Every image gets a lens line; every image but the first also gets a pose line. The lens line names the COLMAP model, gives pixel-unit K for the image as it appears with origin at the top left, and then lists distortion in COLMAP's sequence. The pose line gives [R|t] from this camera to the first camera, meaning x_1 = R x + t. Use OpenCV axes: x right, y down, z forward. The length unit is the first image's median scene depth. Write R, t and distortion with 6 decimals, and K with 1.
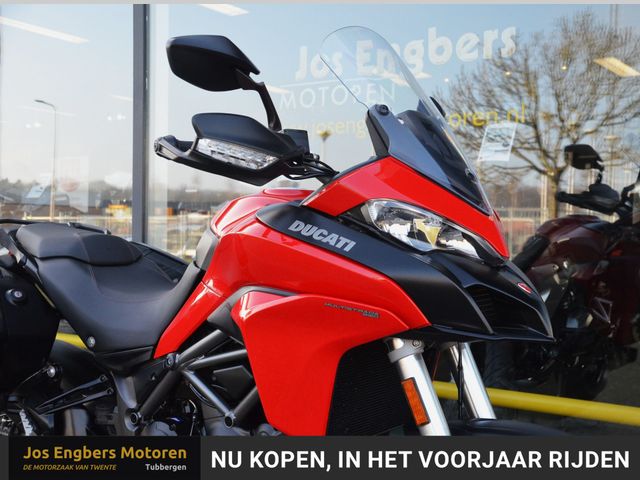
lens RADIAL K [[799.7, 0, 359.6], [0, 799.7, 238.6], [0, 0, 1]] dist [0.015432, 0.063866]
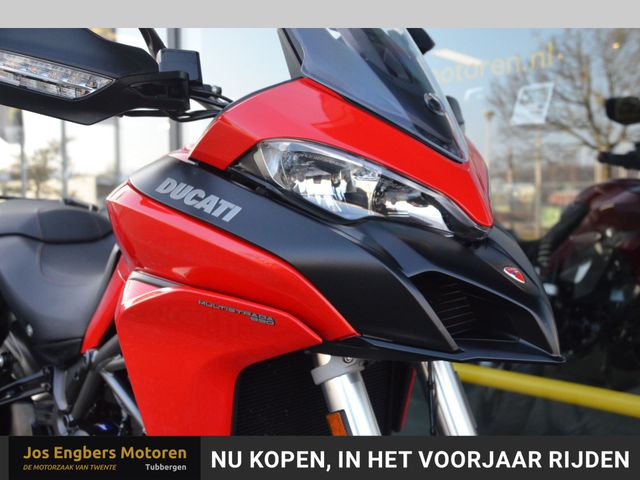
lens RADIAL K [[655.8, 0, 320.0], [0, 655.8, 240.0], [0, 0, 1]] dist [-0.046232, 0.198705]
pose [[0.984260, -0.013603, -0.176205, 0.136799], [0.020717, 0.999040, 0.038598, 0.010532], [0.175511, -0.041641, 0.983597, 0.438706]]
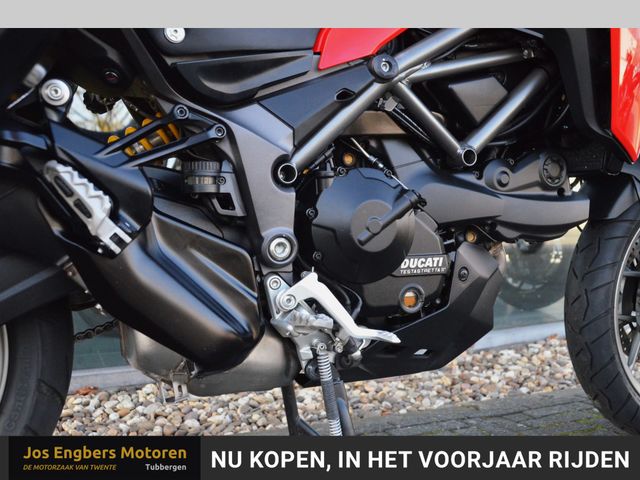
lens RADIAL K [[655.8, 0, 320.0], [0, 655.8, 240.0], [0, 0, 1]] dist [-0.046232, 0.198705]
pose [[0.534313, -0.051068, 0.843742, -0.798239], [0.005851, 0.998373, 0.056722, 0.294987], [-0.845266, -0.025370, 0.533743, 0.879173]]
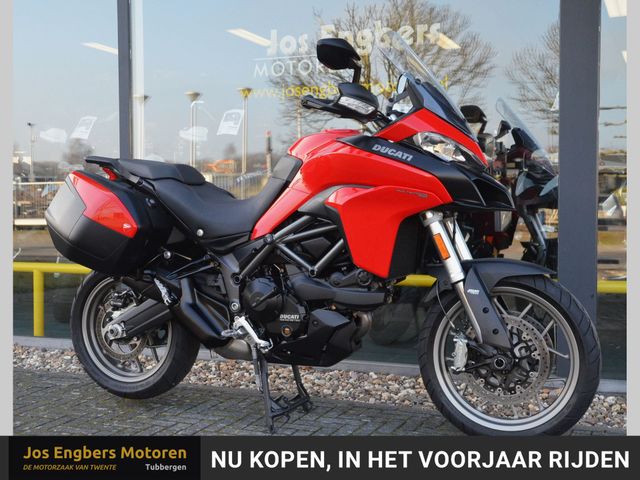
lens RADIAL K [[794.2, 0, 327.4], [0, 794.2, 240.5], [0, 0, 1]] dist [-0.022963, 0.309199]
pose [[0.980351, -0.025829, 0.195564, -0.491570], [0.016645, 0.998686, 0.048459, 0.094178], [-0.196559, -0.044251, 0.979493, -0.641667]]
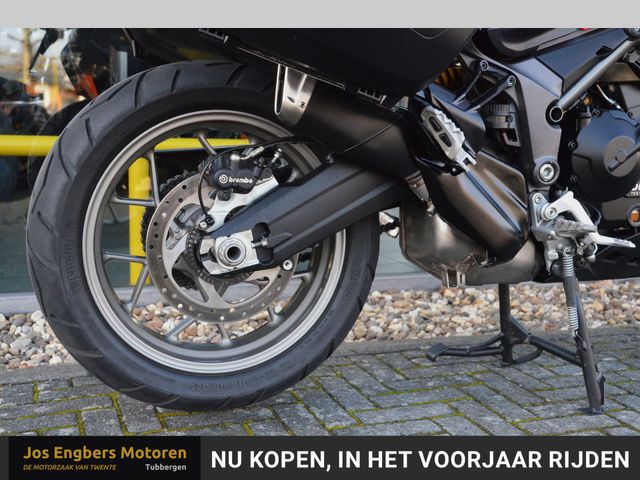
lens RADIAL K [[794.2, 0, 327.4], [0, 794.2, 240.5], [0, 0, 1]] dist [-0.022963, 0.309199]
pose [[0.576416, -0.113142, 0.809286, -1.210241], [-0.020685, 0.988031, 0.152864, 0.278812], [-0.816895, -0.104853, 0.567176, 0.896126]]
